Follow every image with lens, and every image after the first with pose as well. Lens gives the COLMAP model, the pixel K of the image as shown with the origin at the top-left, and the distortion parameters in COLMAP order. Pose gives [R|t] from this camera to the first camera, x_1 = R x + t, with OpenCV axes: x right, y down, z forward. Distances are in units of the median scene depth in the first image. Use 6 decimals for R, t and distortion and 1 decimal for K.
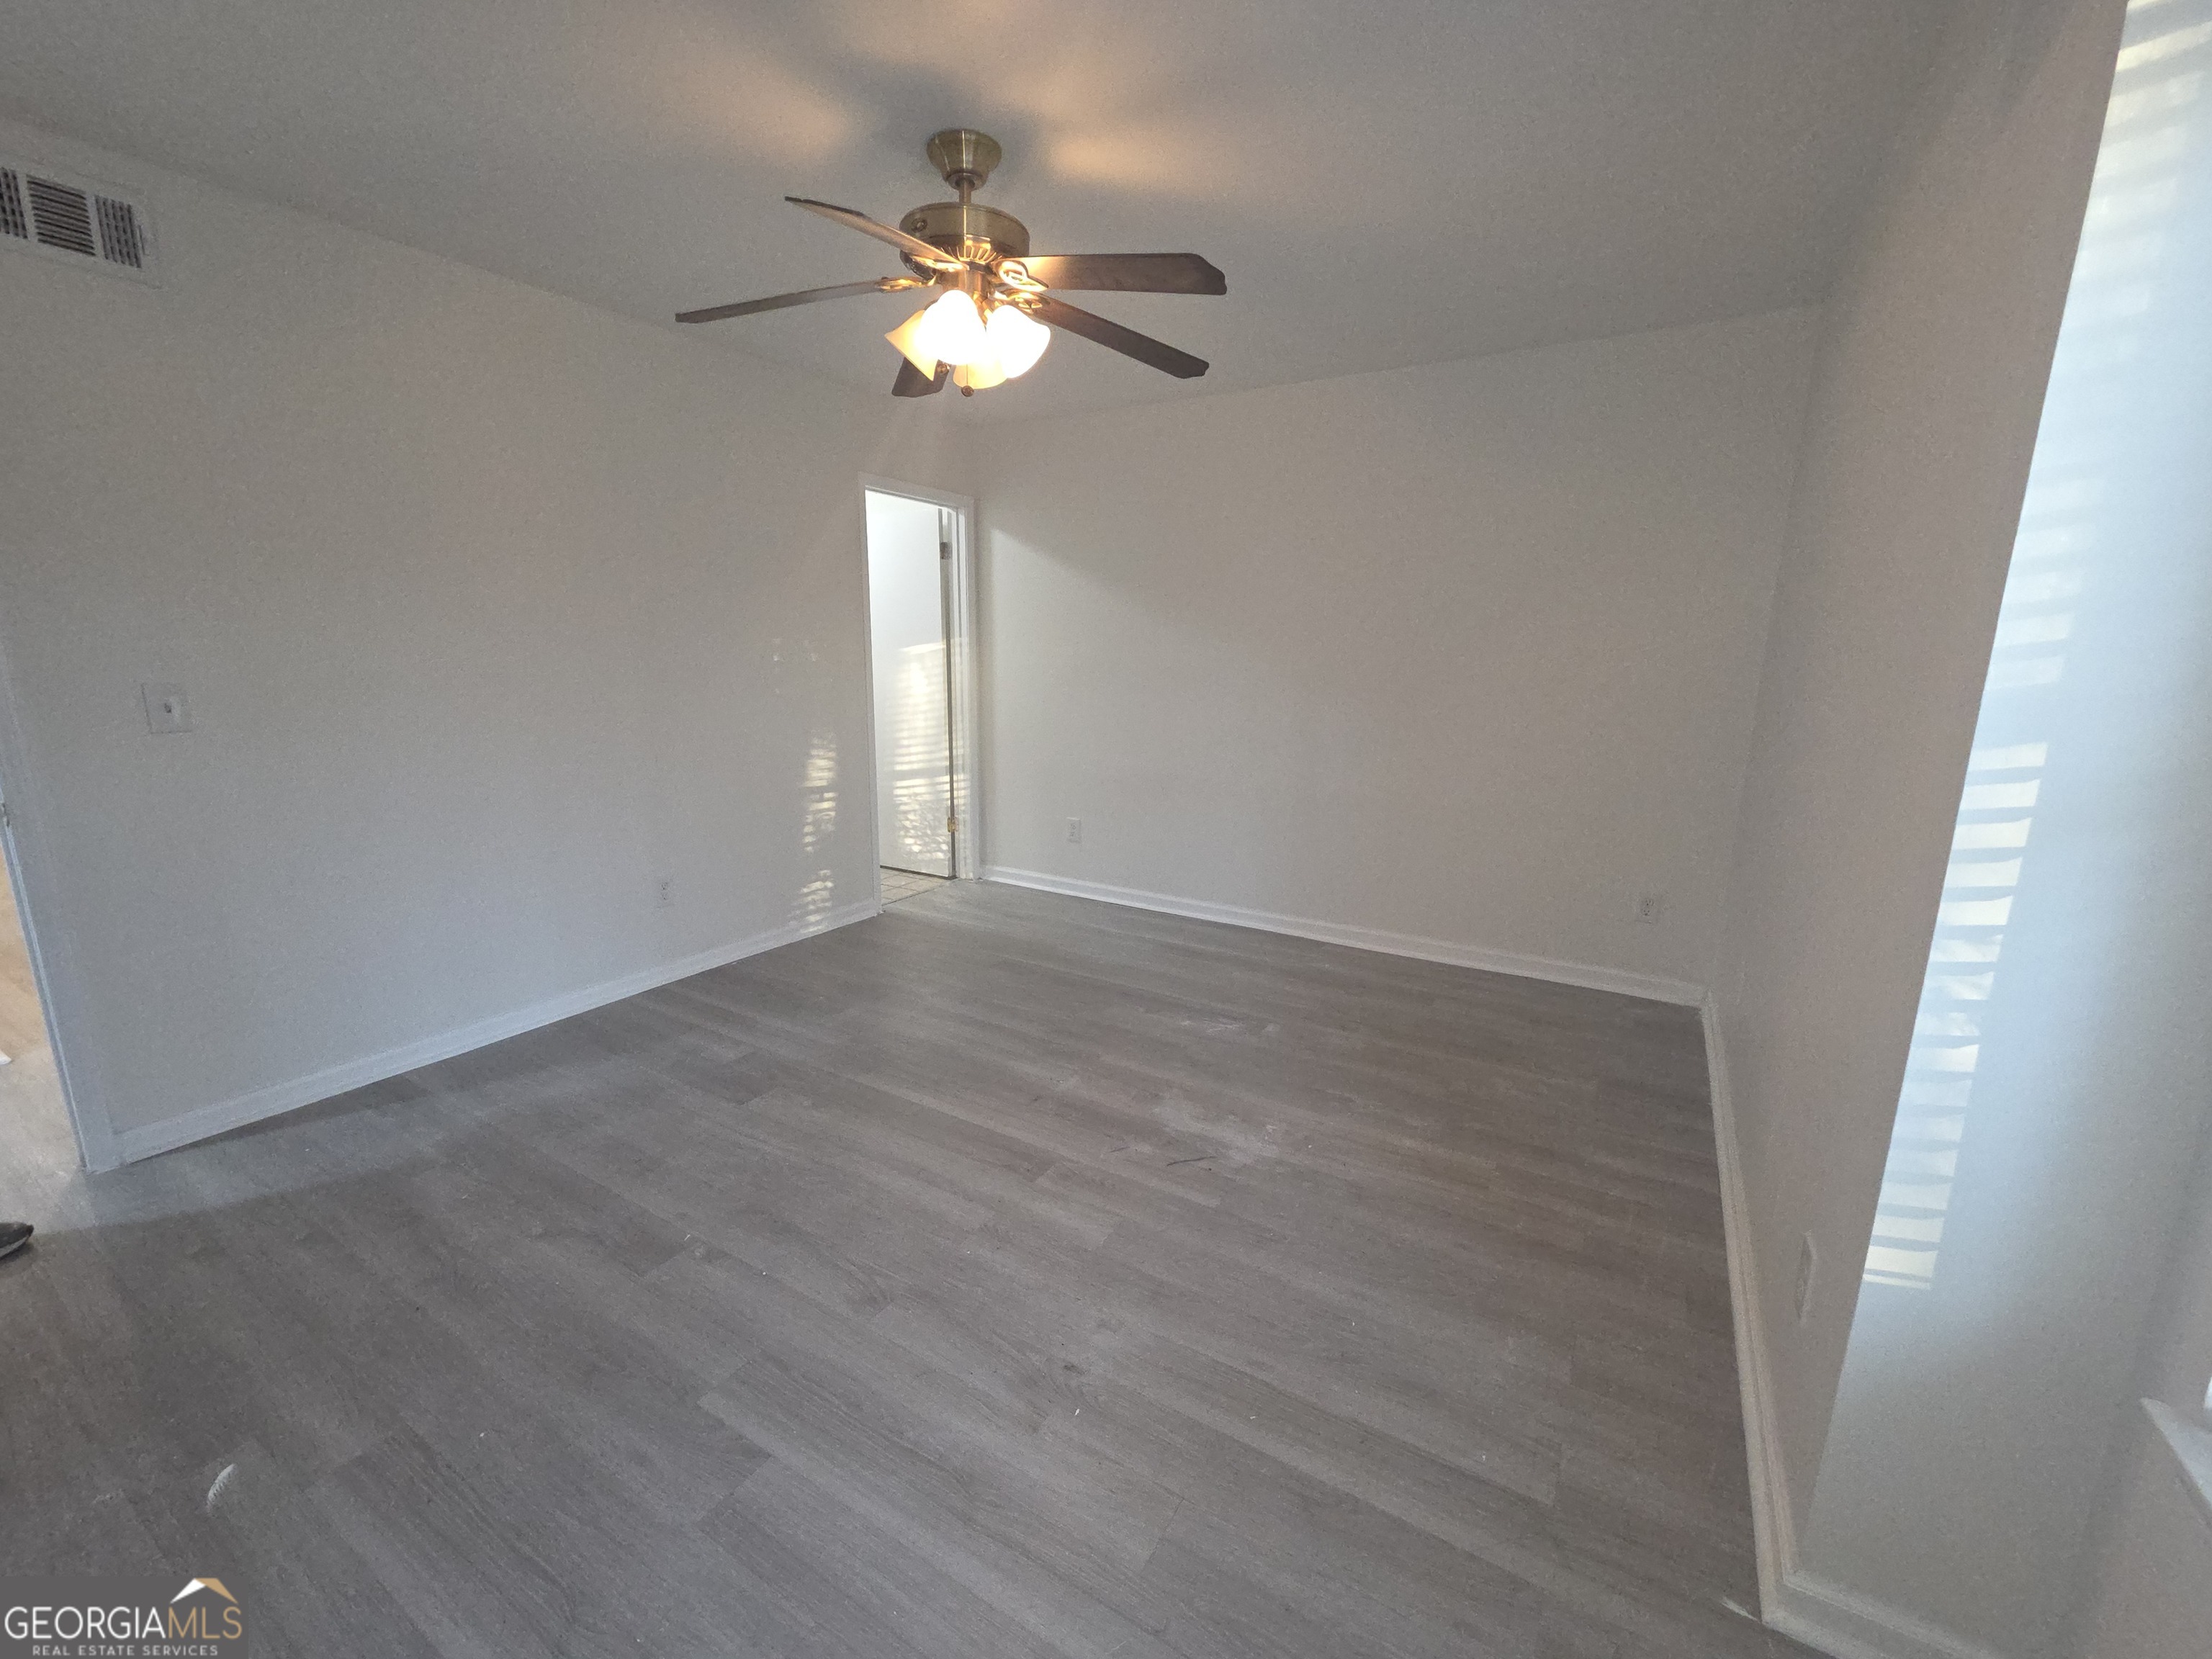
lens RADIAL K [[904.5, 0, 1105.1], [0, 904.5, 840.1], [0, 0, 1]] dist [-0.008393, 0.000085]
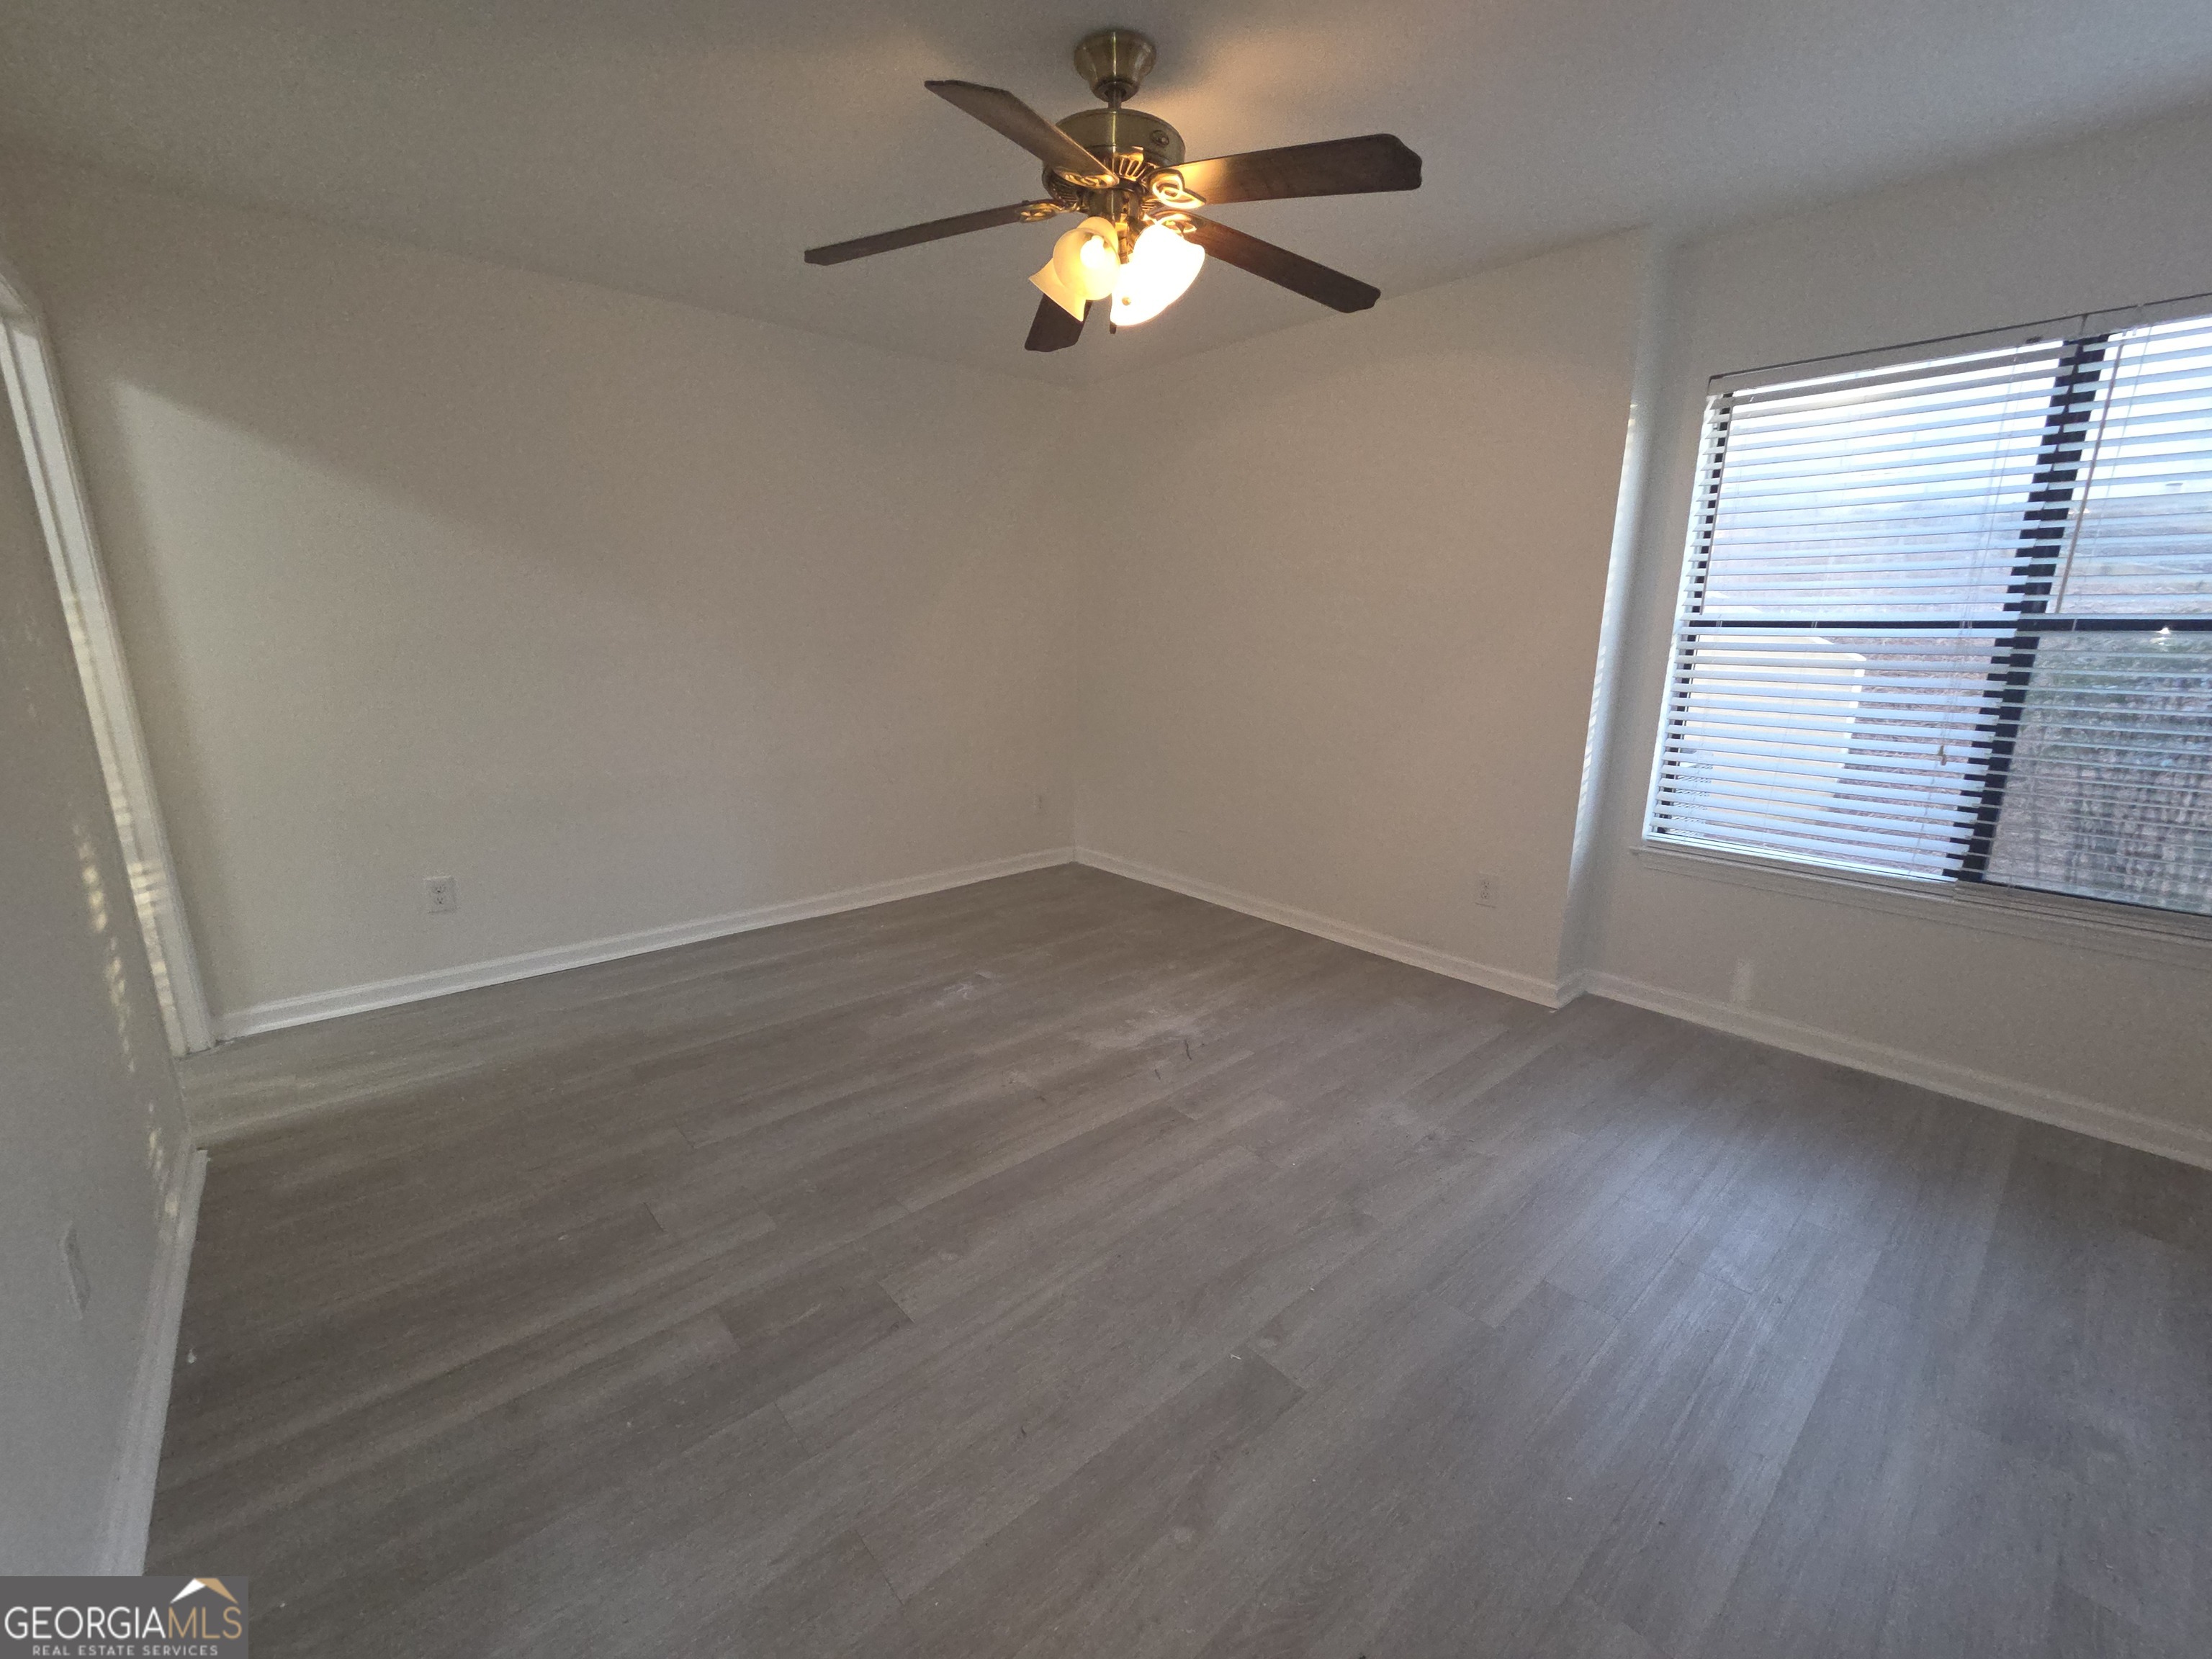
lens RADIAL K [[904.5, 0, 1105.1], [0, 904.5, 840.1], [0, 0, 1]] dist [-0.008393, 0.000085]
pose [[0.302630, -0.231459, 0.924577, -0.892950], [0.199379, 0.963976, 0.176062, -0.125574], [-0.932021, 0.131059, 0.337876, 0.619797]]
